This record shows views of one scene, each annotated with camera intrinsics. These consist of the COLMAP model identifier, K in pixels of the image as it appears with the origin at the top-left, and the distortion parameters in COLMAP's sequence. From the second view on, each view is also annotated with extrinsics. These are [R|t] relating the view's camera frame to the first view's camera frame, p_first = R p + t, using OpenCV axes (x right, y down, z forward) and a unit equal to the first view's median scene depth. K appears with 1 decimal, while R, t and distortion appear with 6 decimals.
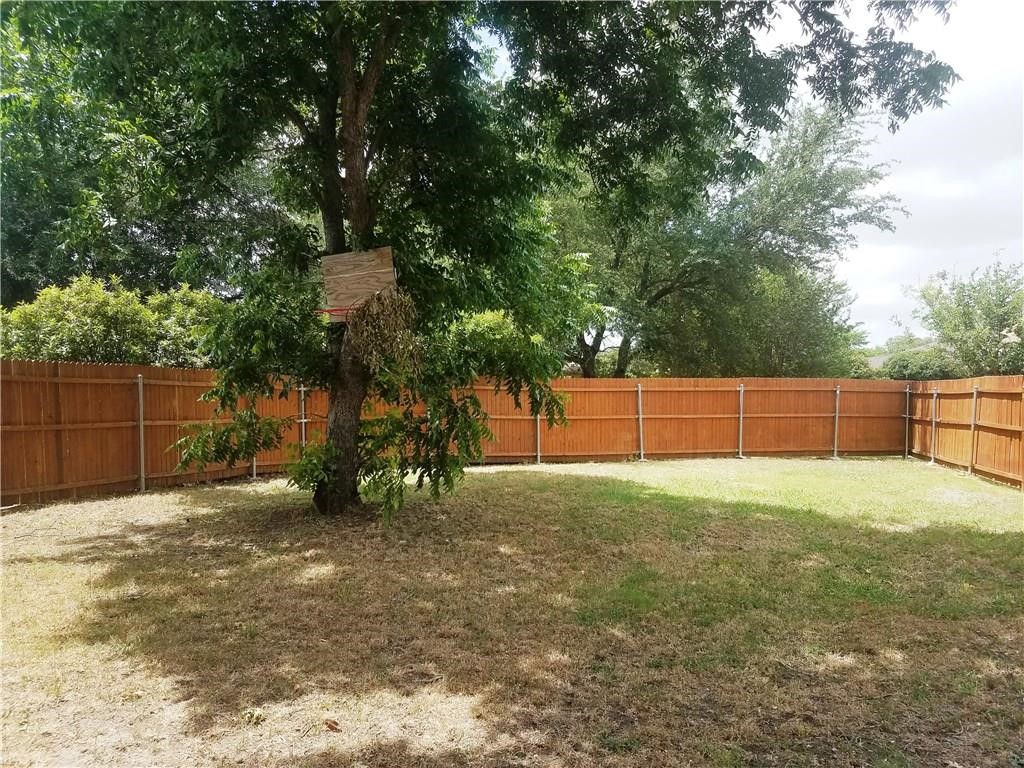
lens RADIAL K [[790.5, 0, 523.7], [0, 790.5, 391.8], [0, 0, 1]] dist [0.200121, -0.368193]
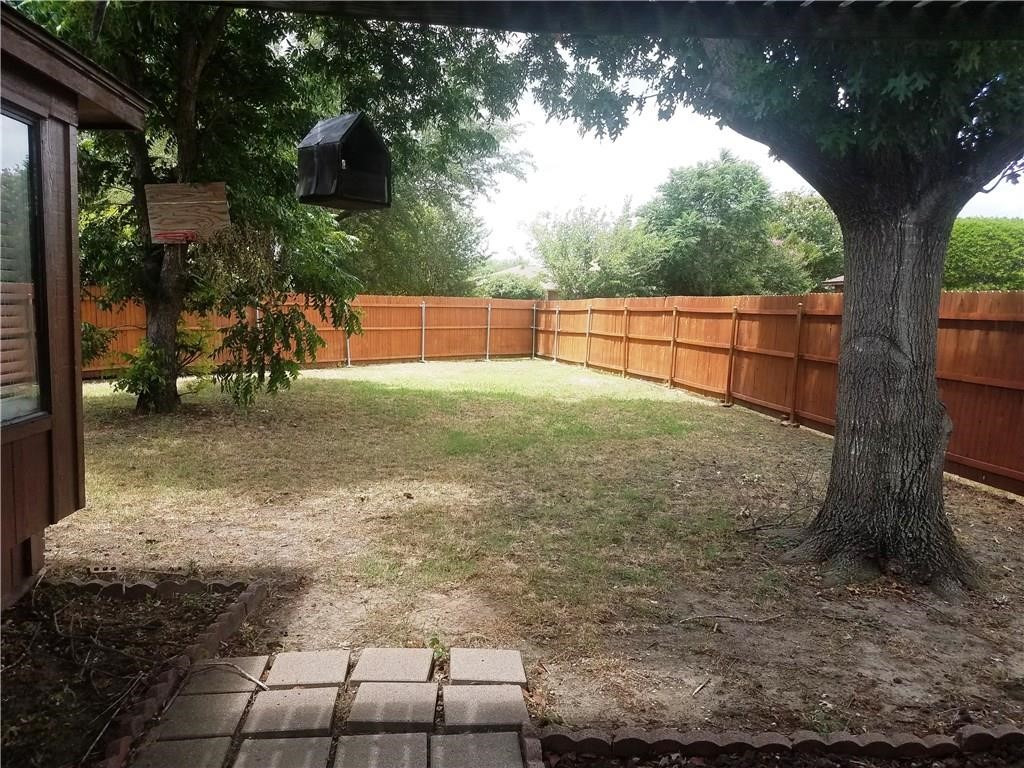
lens RADIAL K [[779.7, 0, 507.9], [0, 779.7, 389.6], [0, 0, 1]] dist [0.209382, -0.339240]
pose [[0.889740, -0.041510, 0.454576, -0.161393], [-0.007056, 0.994487, 0.104624, -0.002149], [-0.456412, -0.096296, 0.884542, -0.124813]]
